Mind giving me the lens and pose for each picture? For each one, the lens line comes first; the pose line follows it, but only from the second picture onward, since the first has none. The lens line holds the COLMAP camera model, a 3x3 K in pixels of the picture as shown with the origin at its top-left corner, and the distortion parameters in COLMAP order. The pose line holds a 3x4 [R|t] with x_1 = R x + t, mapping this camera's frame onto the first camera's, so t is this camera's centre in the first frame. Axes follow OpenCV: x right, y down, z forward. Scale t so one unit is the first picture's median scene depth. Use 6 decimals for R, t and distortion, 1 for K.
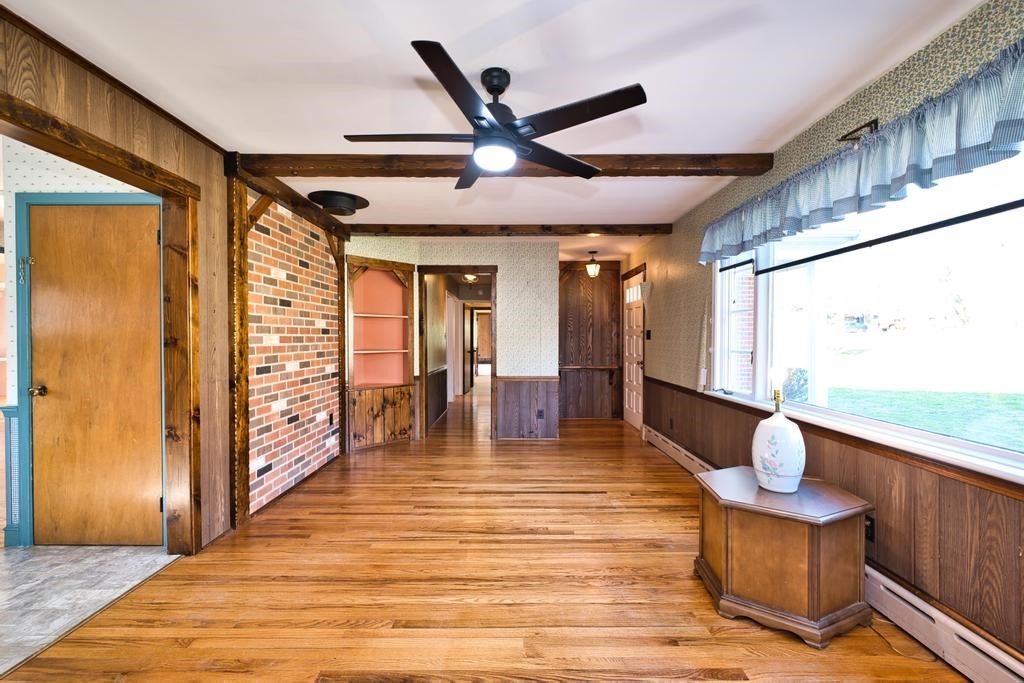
lens RADIAL K [[423.4, 0, 510.0], [0, 423.4, 341.4], [0, 0, 1]] dist [0.001956, 0.000422]
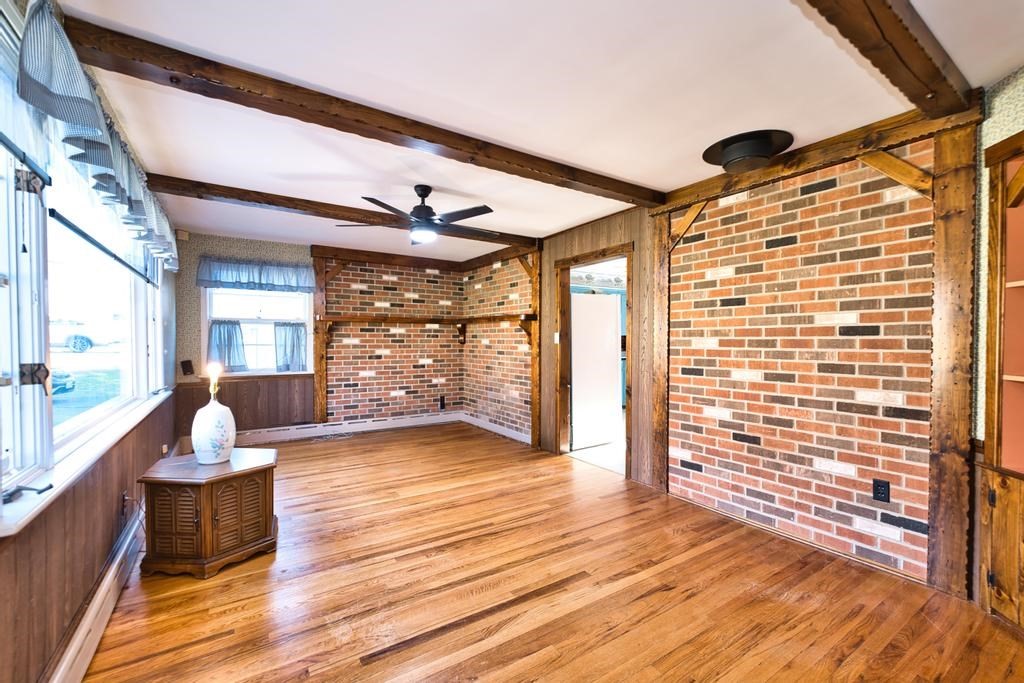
lens RADIAL K [[423.4, 0, 507.0], [0, 423.4, 345.5], [0, 0, 1]] dist [0.001956, 0.000422]
pose [[-0.839126, 0.005386, -0.543910, 0.381094], [-0.004968, 0.999833, 0.017565, -0.013776], [0.543914, 0.017441, -0.838960, 1.629233]]
